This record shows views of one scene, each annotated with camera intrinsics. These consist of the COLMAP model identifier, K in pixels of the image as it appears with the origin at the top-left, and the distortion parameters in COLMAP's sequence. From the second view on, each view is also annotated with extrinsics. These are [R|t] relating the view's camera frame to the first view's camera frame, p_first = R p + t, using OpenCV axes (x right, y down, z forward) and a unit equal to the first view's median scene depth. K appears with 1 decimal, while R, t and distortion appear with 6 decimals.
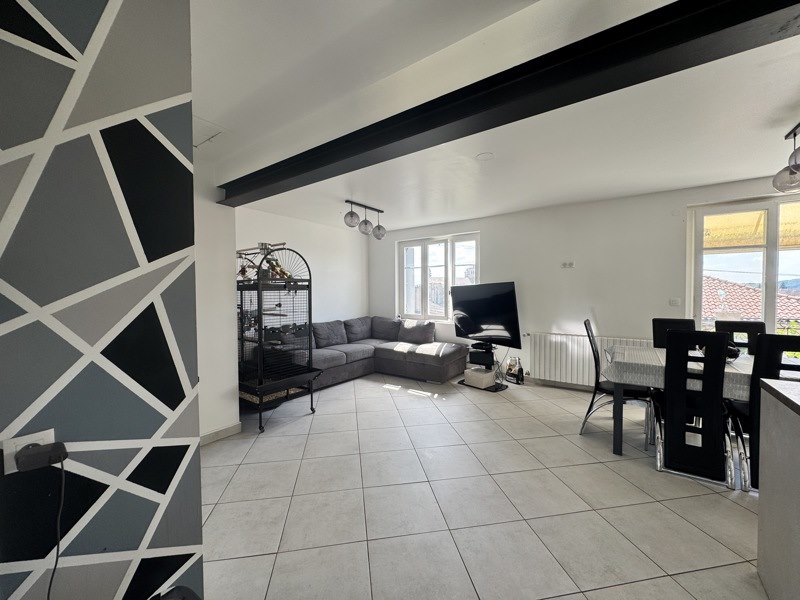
lens RADIAL K [[318.3, 0, 402.0], [0, 318.3, 303.4], [0, 0, 1]] dist [-0.001797, 0.000672]
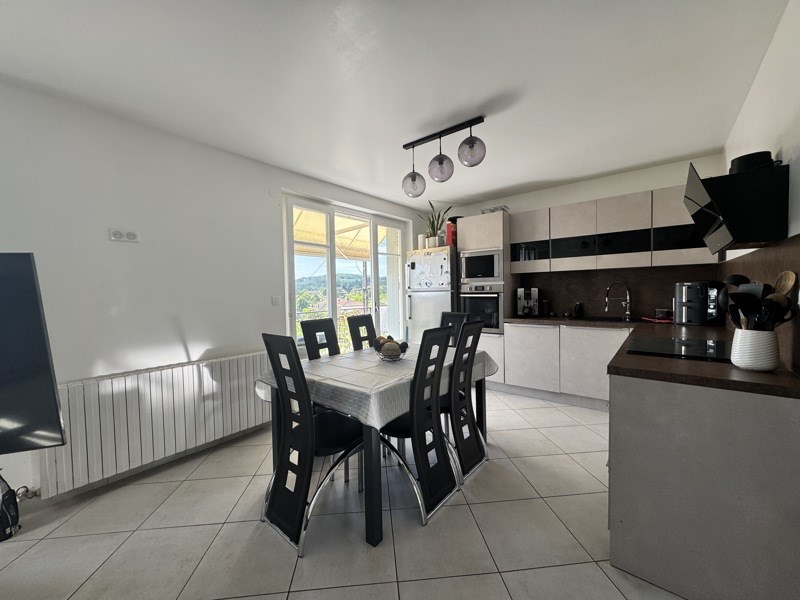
lens RADIAL K [[318.3, 0, 401.5], [0, 318.3, 299.2], [0, 0, 1]] dist [-0.001797, 0.000672]
pose [[0.076653, -0.021636, 0.996823, 0.042531], [0.054577, 0.998357, 0.017472, -0.004375], [-0.995563, 0.053065, 0.077707, 0.508214]]
